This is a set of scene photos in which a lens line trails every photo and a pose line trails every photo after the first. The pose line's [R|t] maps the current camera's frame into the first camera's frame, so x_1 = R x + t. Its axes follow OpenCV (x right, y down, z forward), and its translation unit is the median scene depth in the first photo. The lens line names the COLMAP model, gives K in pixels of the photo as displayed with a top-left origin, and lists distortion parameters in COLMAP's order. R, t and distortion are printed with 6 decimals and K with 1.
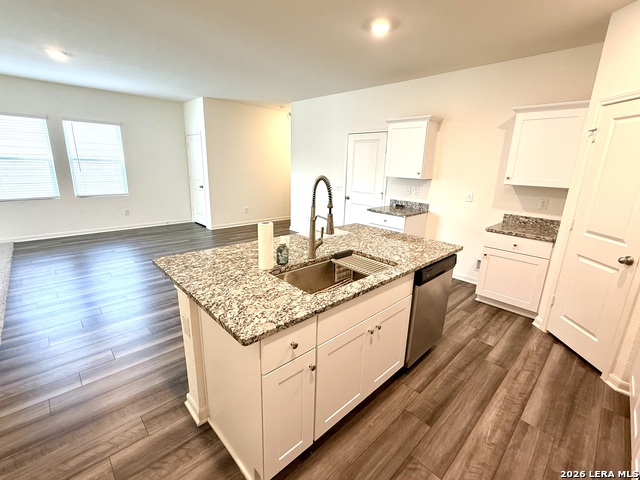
lens RADIAL K [[293.0, 0, 320.0], [0, 293.0, 240.0], [0, 0, 1]] dist [0.000582, 0.000173]
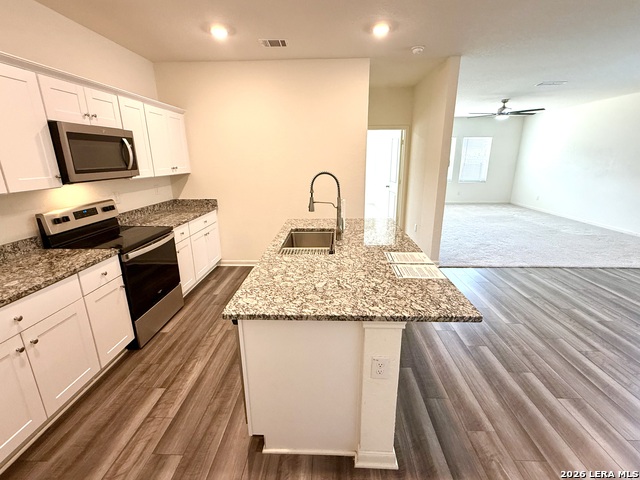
lens RADIAL K [[293.0, 0, 320.0], [0, 293.0, 240.0], [0, 0, 1]] dist [0.000582, 0.000173]
pose [[-0.721898, 0.163735, -0.672350, 0.758109], [-0.192284, 0.885879, 0.422190, -0.391108], [0.664748, 0.434060, -0.608031, 1.504478]]
